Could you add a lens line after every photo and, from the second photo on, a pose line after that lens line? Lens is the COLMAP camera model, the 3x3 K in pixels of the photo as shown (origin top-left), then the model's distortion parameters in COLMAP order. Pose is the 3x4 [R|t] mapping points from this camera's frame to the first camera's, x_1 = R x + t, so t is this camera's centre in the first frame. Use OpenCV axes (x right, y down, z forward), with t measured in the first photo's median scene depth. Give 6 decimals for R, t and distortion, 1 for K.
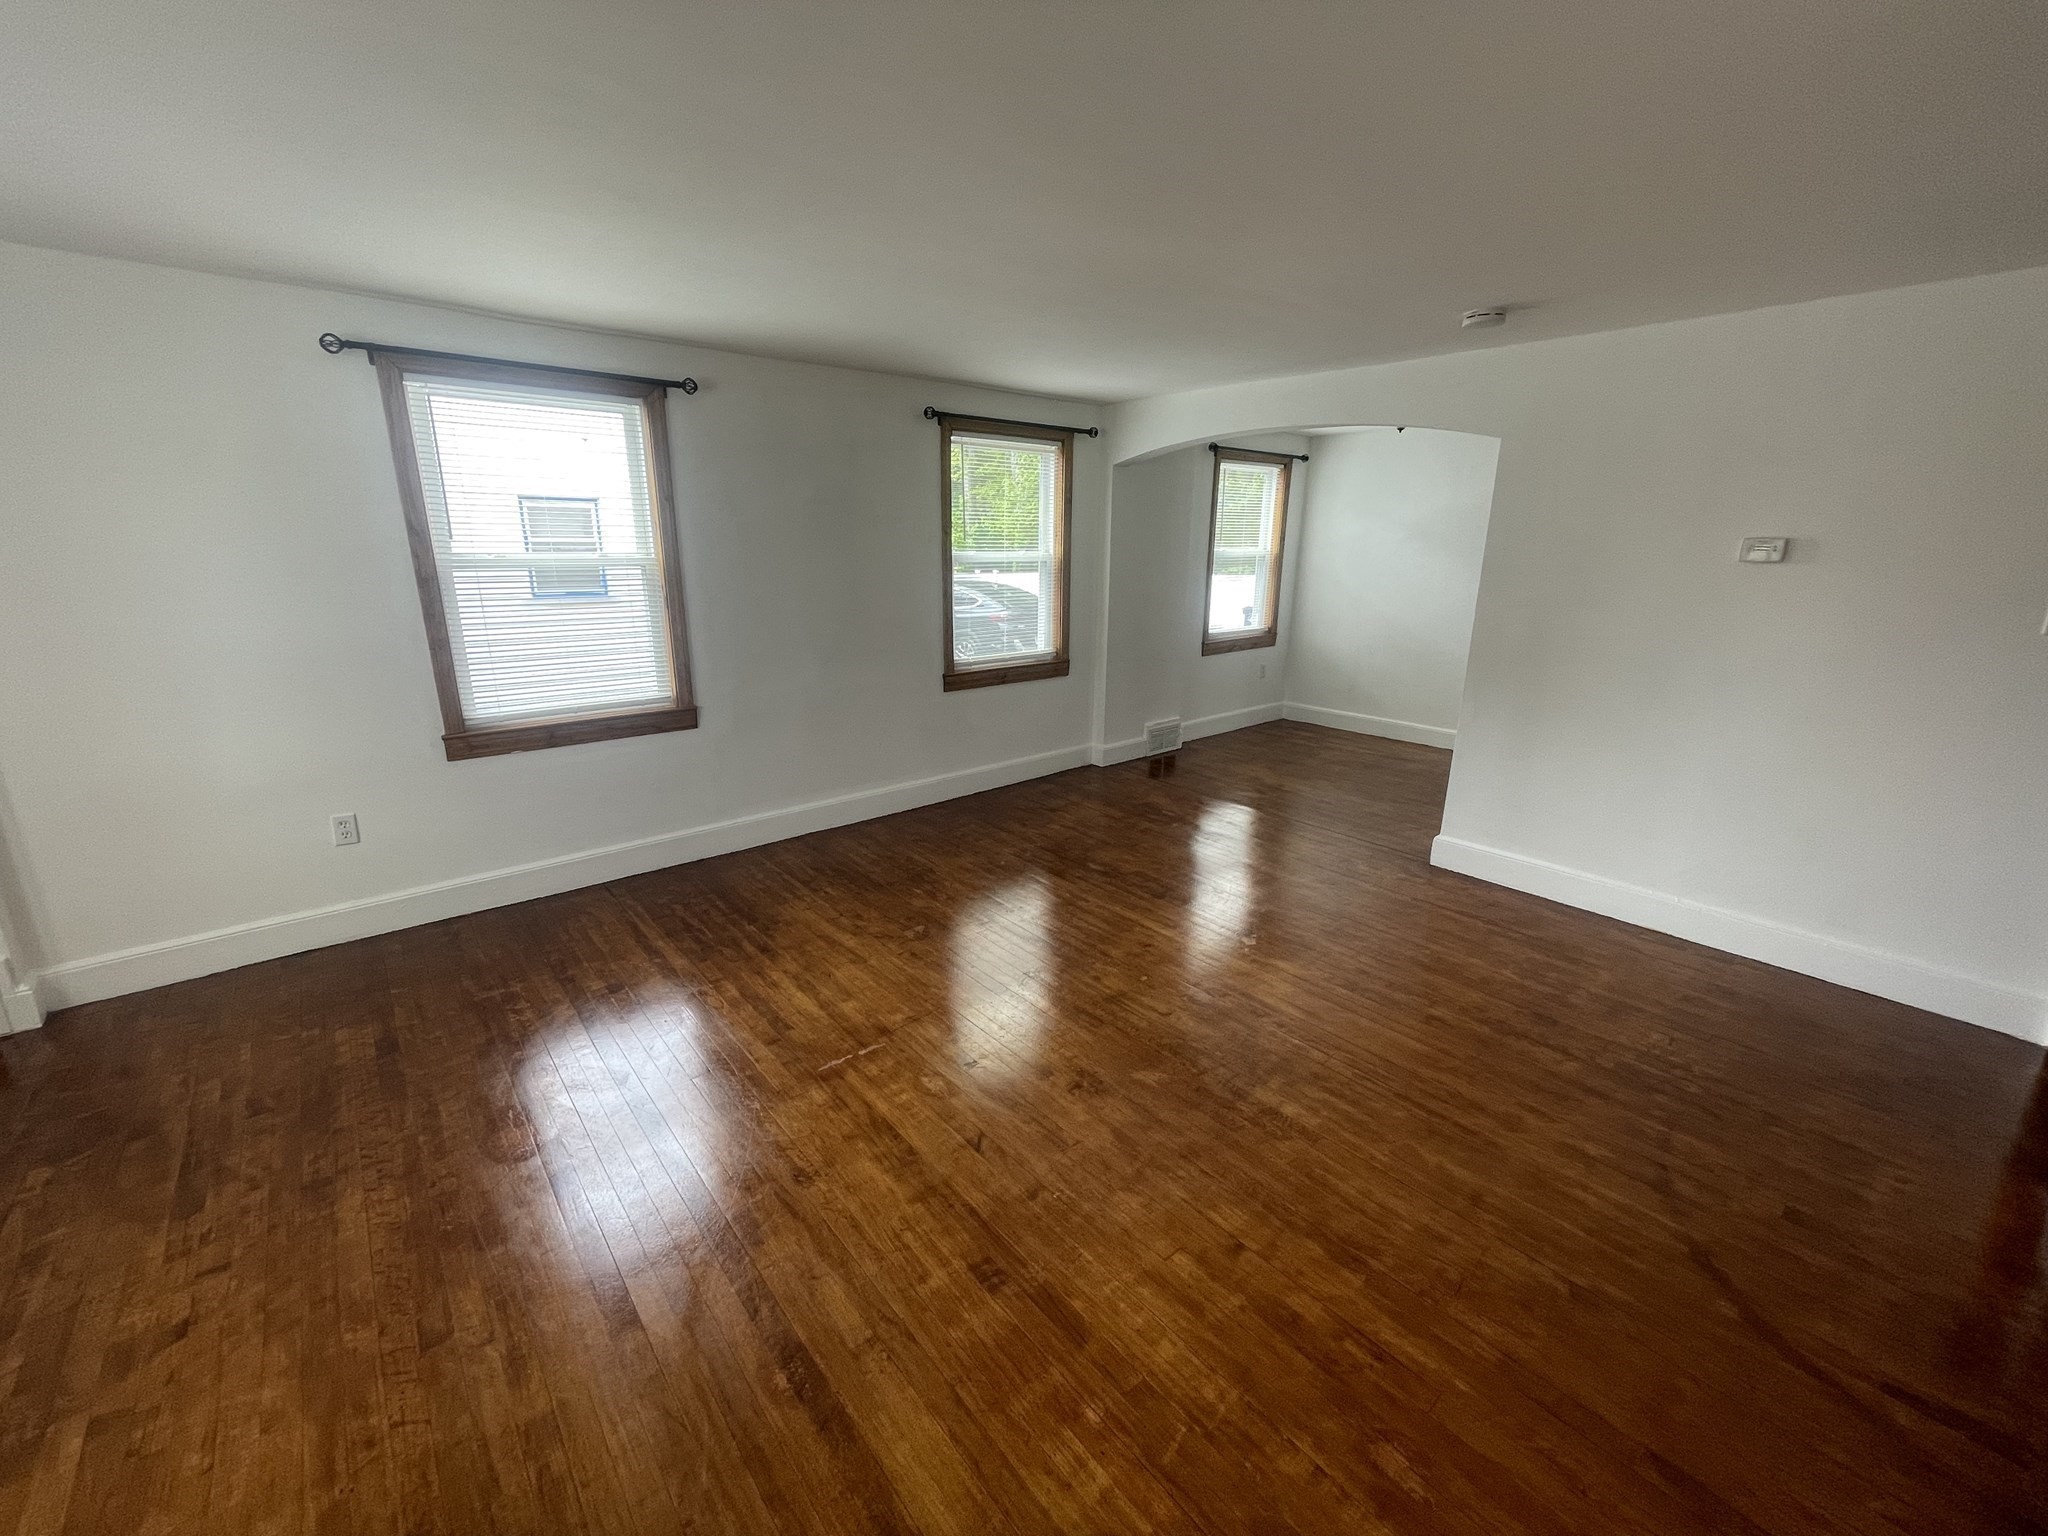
lens RADIAL K [[821.4, 0, 1021.2], [0, 821.4, 763.4], [0, 0, 1]] dist [-0.002592, -0.000197]
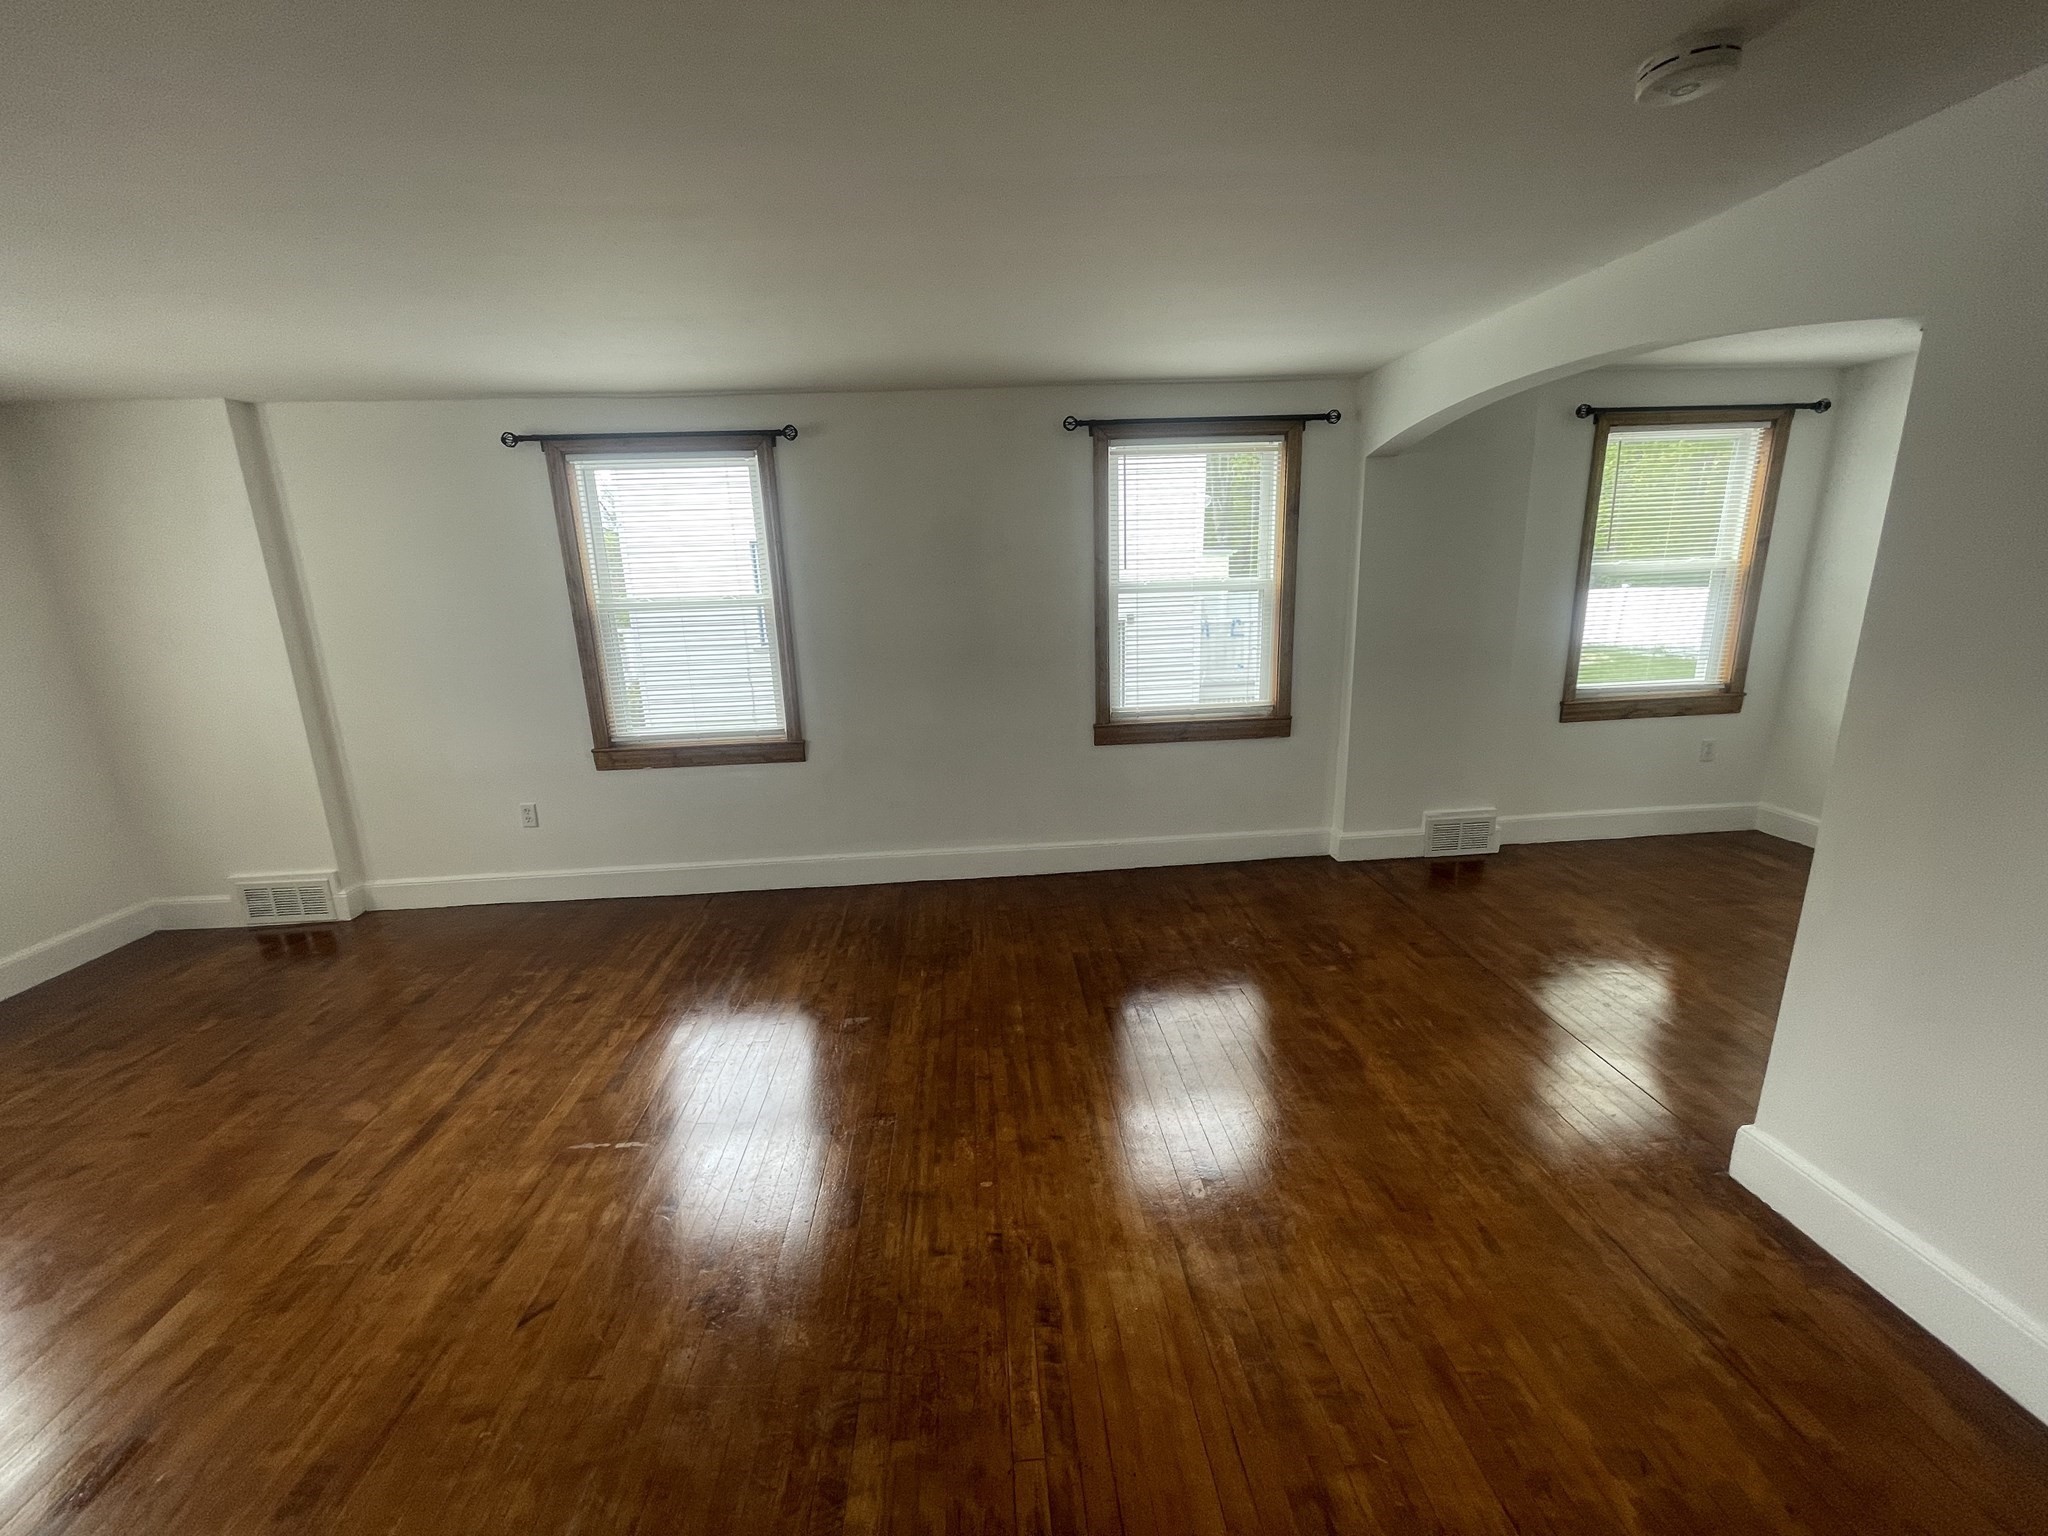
lens RADIAL K [[821.4, 0, 1022.5], [0, 821.4, 764.2], [0, 0, 1]] dist [-0.002592, -0.000197]
pose [[0.804317, 0.107825, -0.584335, 0.462922], [-0.119245, 0.992682, 0.019040, -0.099483], [0.582112, 0.054364, 0.811289, 0.349312]]
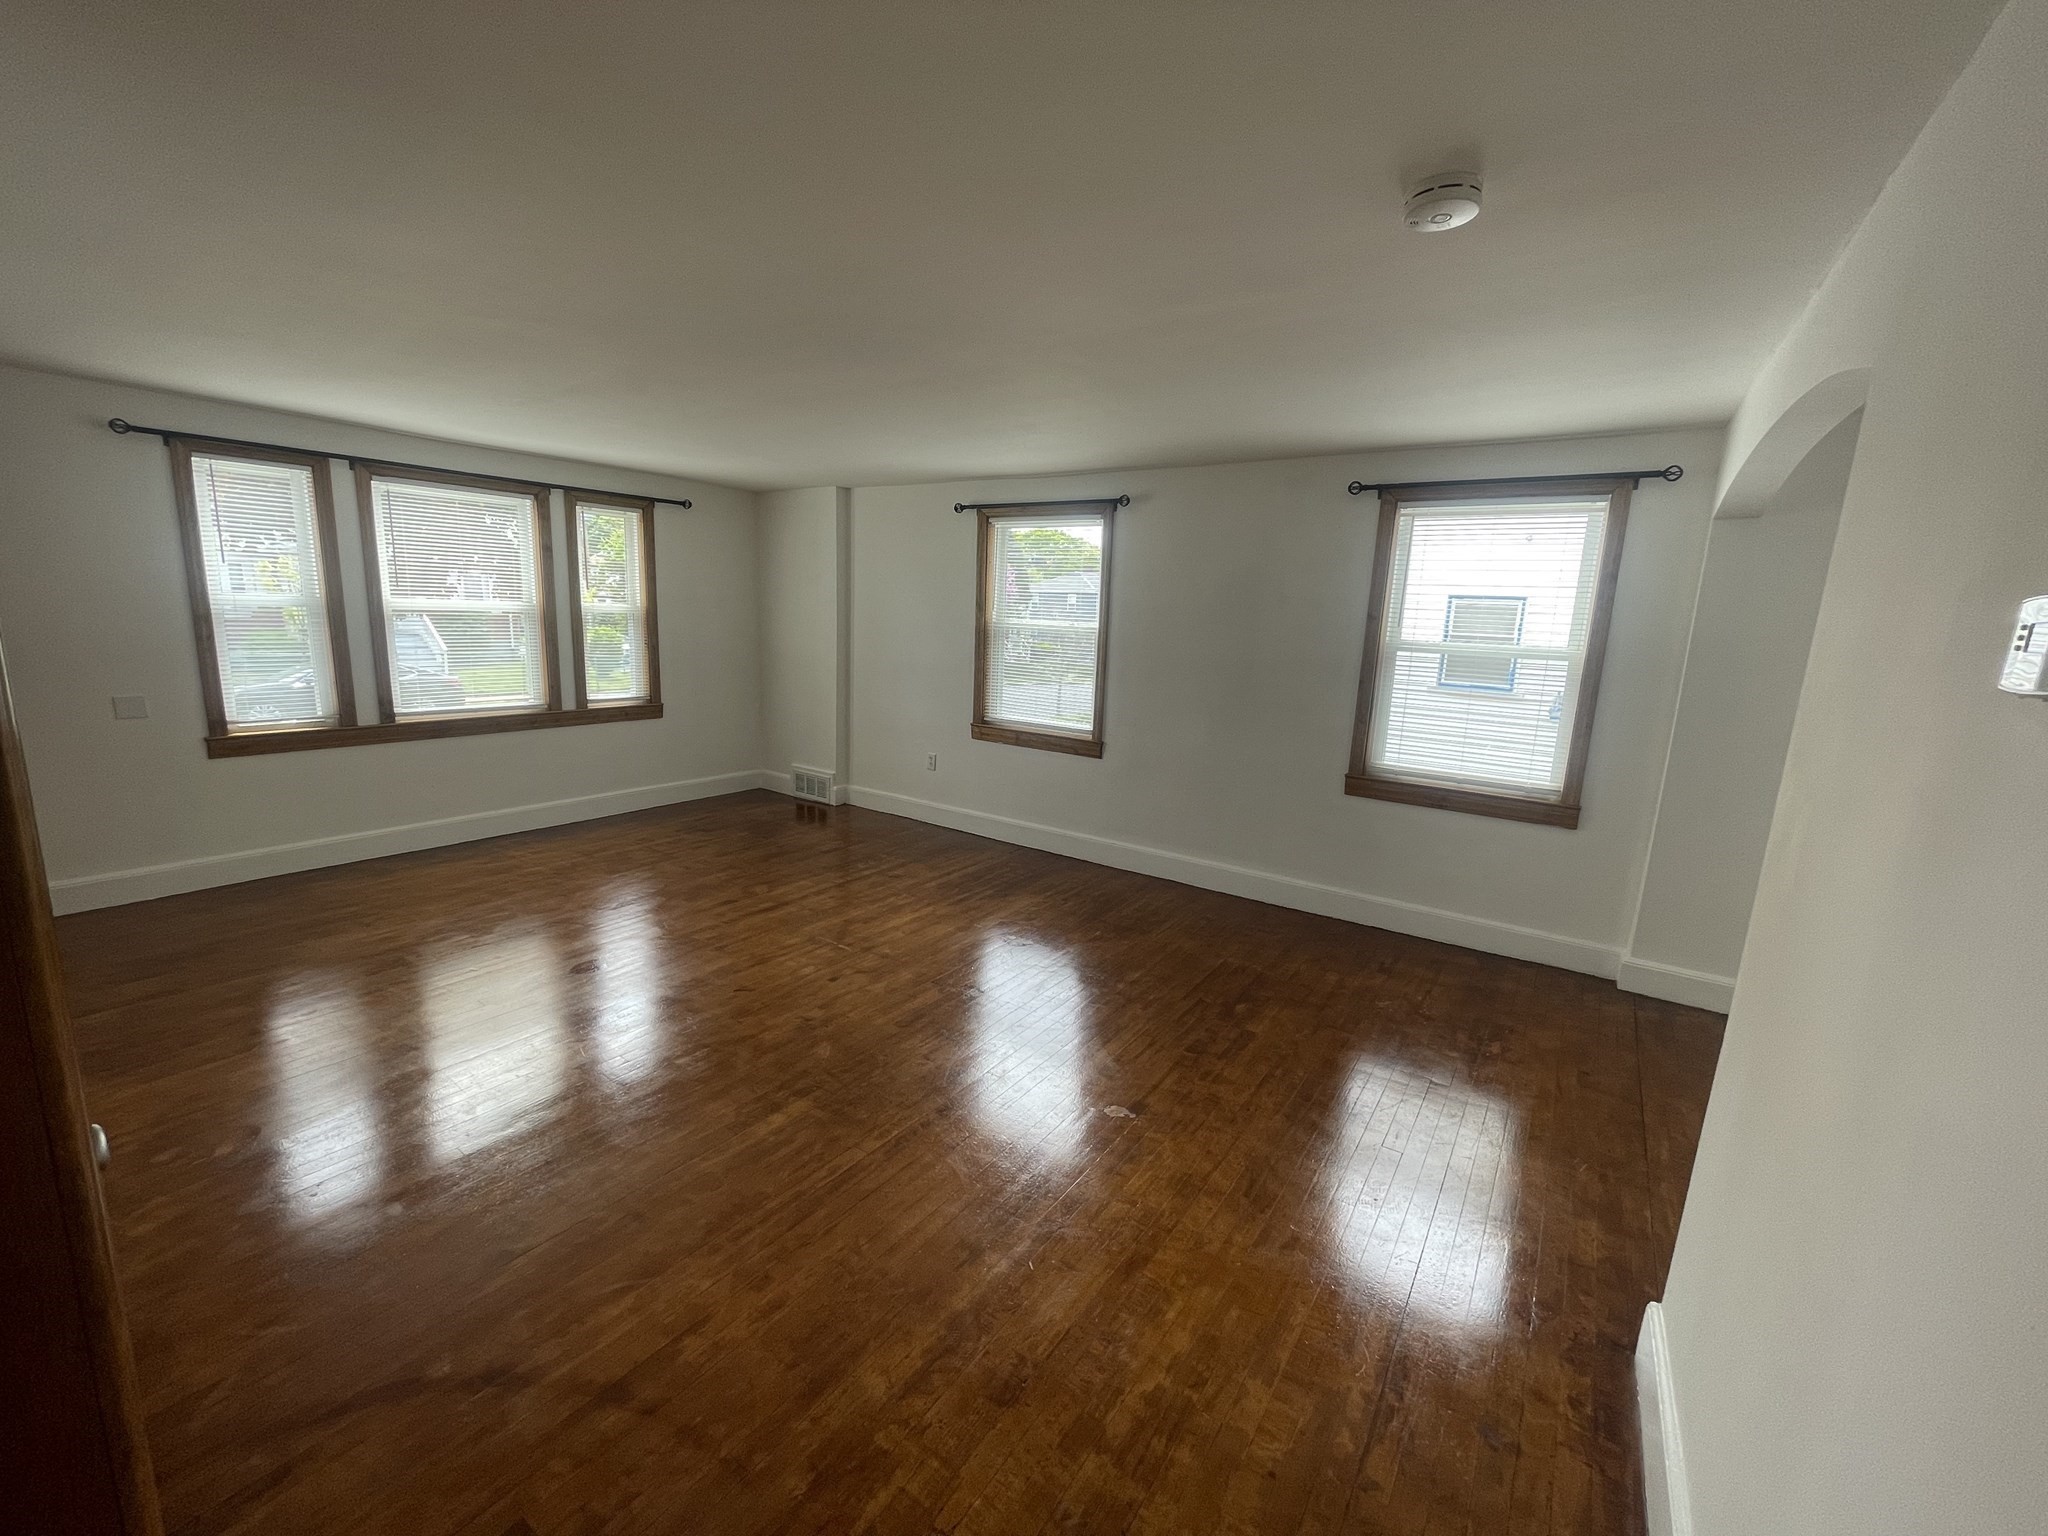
lens RADIAL K [[821.4, 0, 1025.6], [0, 821.4, 769.2], [0, 0, 1]] dist [-0.002592, -0.000197]
pose [[0.259517, 0.184080, -0.948032, 0.858402], [-0.294212, 0.950072, 0.103938, -0.137282], [0.919832, 0.251949, 0.300719, 0.552851]]
